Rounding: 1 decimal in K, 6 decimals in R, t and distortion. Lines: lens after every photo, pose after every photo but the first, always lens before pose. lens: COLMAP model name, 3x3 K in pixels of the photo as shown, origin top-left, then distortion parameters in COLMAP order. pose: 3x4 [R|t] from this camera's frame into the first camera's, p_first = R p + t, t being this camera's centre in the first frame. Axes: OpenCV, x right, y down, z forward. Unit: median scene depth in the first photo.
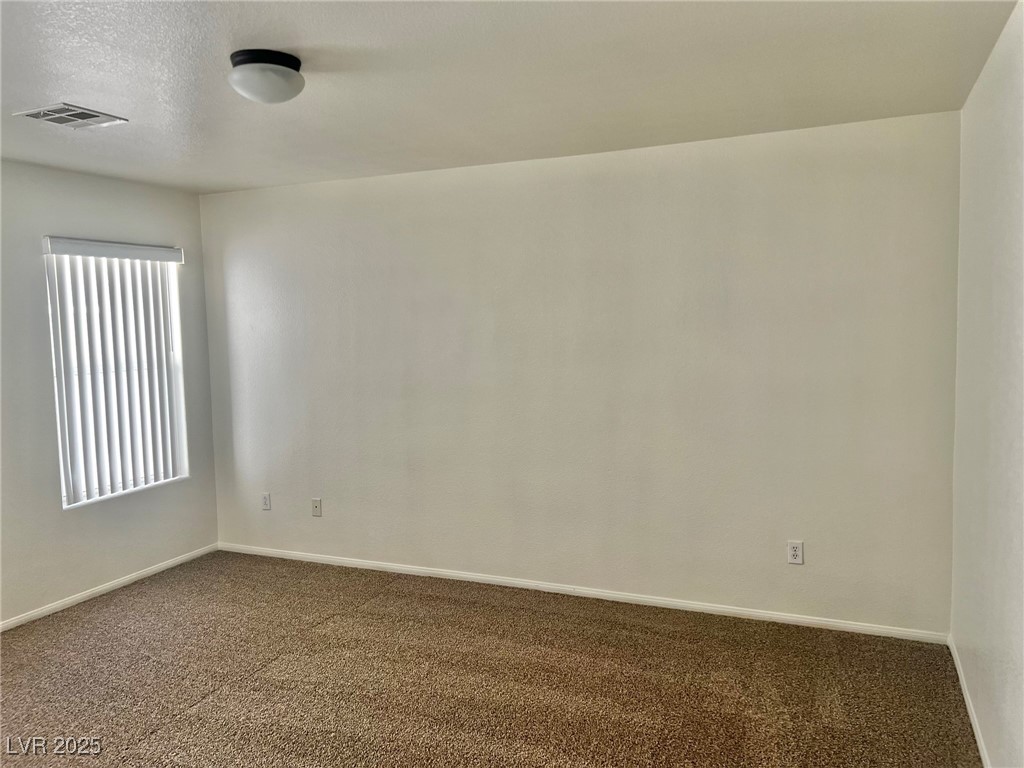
lens RADIAL K [[761.6, 0, 513.2], [0, 761.6, 383.2], [0, 0, 1]] dist [0.023016, -0.054543]
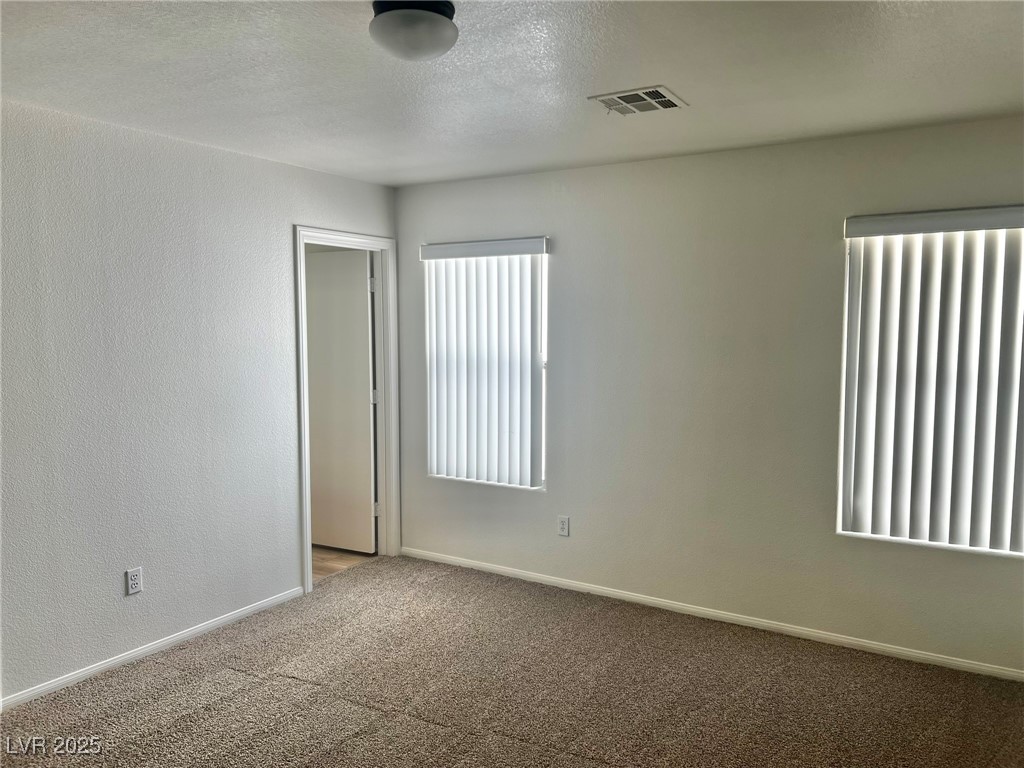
lens RADIAL K [[761.6, 0, 515.9], [0, 761.6, 385.8], [0, 0, 1]] dist [0.023016, -0.054543]
pose [[-0.162614, 0.097378, -0.981873, 0.305969], [-0.082723, 0.990269, 0.111911, -0.067161], [0.983216, 0.099422, -0.152977, 0.752623]]
